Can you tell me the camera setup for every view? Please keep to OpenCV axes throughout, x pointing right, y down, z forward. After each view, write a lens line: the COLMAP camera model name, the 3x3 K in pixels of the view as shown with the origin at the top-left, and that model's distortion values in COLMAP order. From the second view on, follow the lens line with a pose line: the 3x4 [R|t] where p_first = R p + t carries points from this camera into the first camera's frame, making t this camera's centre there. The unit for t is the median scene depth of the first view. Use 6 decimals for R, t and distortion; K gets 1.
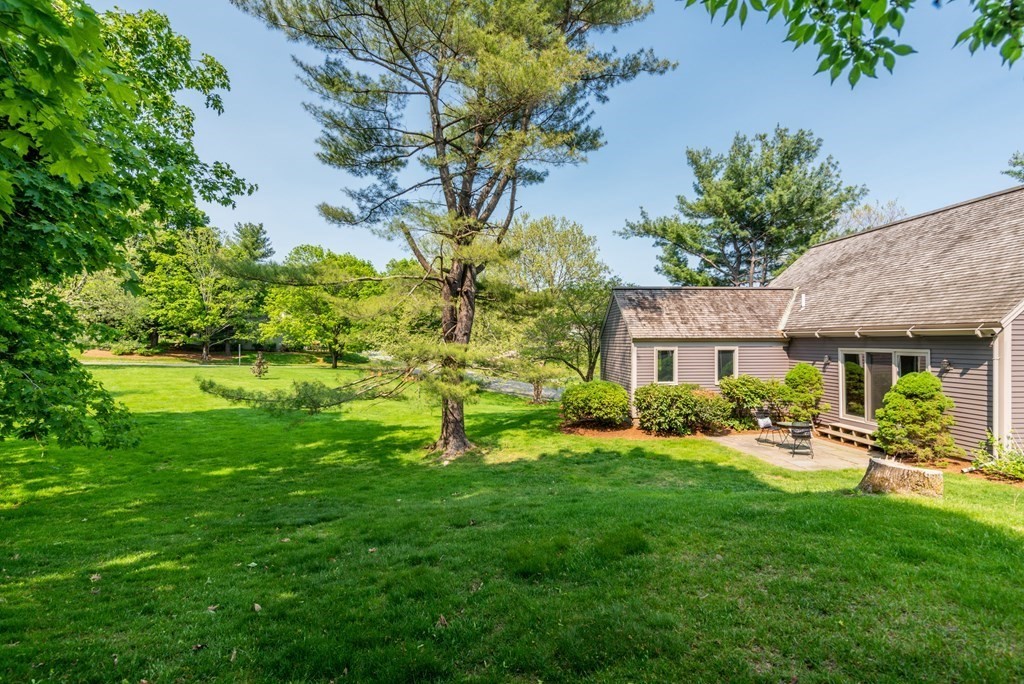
lens RADIAL K [[461.6, 0, 513.7], [0, 461.6, 343.8], [0, 0, 1]] dist [0.003097, 0.000720]
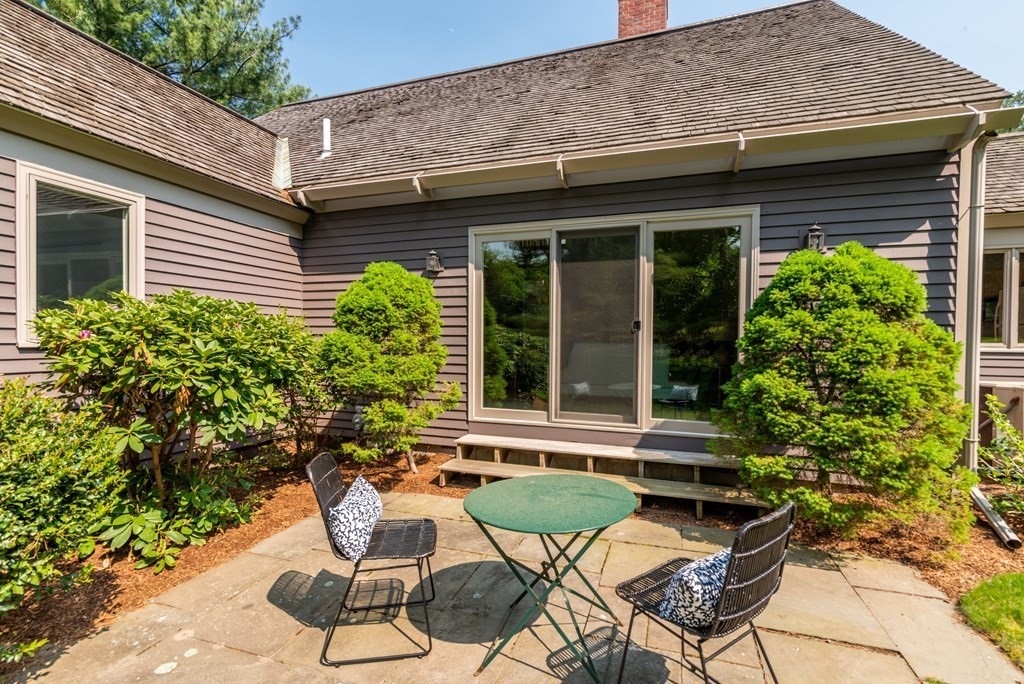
lens RADIAL K [[461.6, 0, 513.7], [0, 461.6, 343.8], [0, 0, 1]] dist [0.003097, 0.000720]
pose [[0.382224, -0.000202, 0.924070, 0.373425], [-0.004608, 0.999987, 0.002125, 0.096964], [-0.924058, -0.005071, 0.382218, 0.812632]]
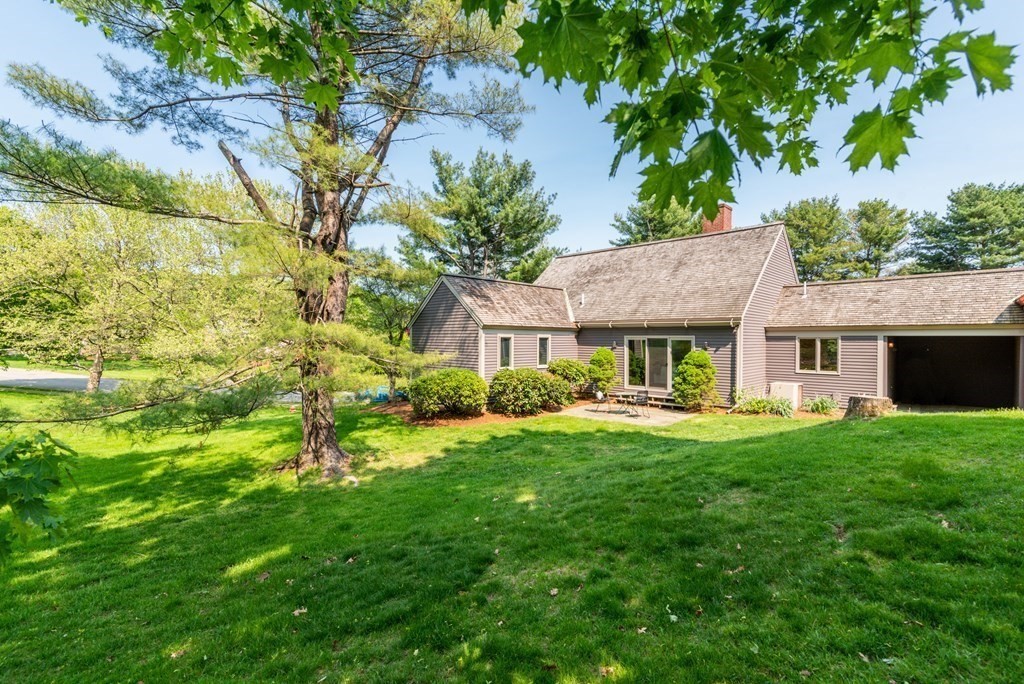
lens RADIAL K [[461.6, 0, 513.7], [0, 461.6, 343.8], [0, 0, 1]] dist [0.003097, 0.000720]
pose [[0.741077, 0.000339, 0.671420, -0.410098], [-0.004356, 0.999981, 0.004302, 0.027217], [-0.671406, -0.006113, 0.741064, 0.229537]]
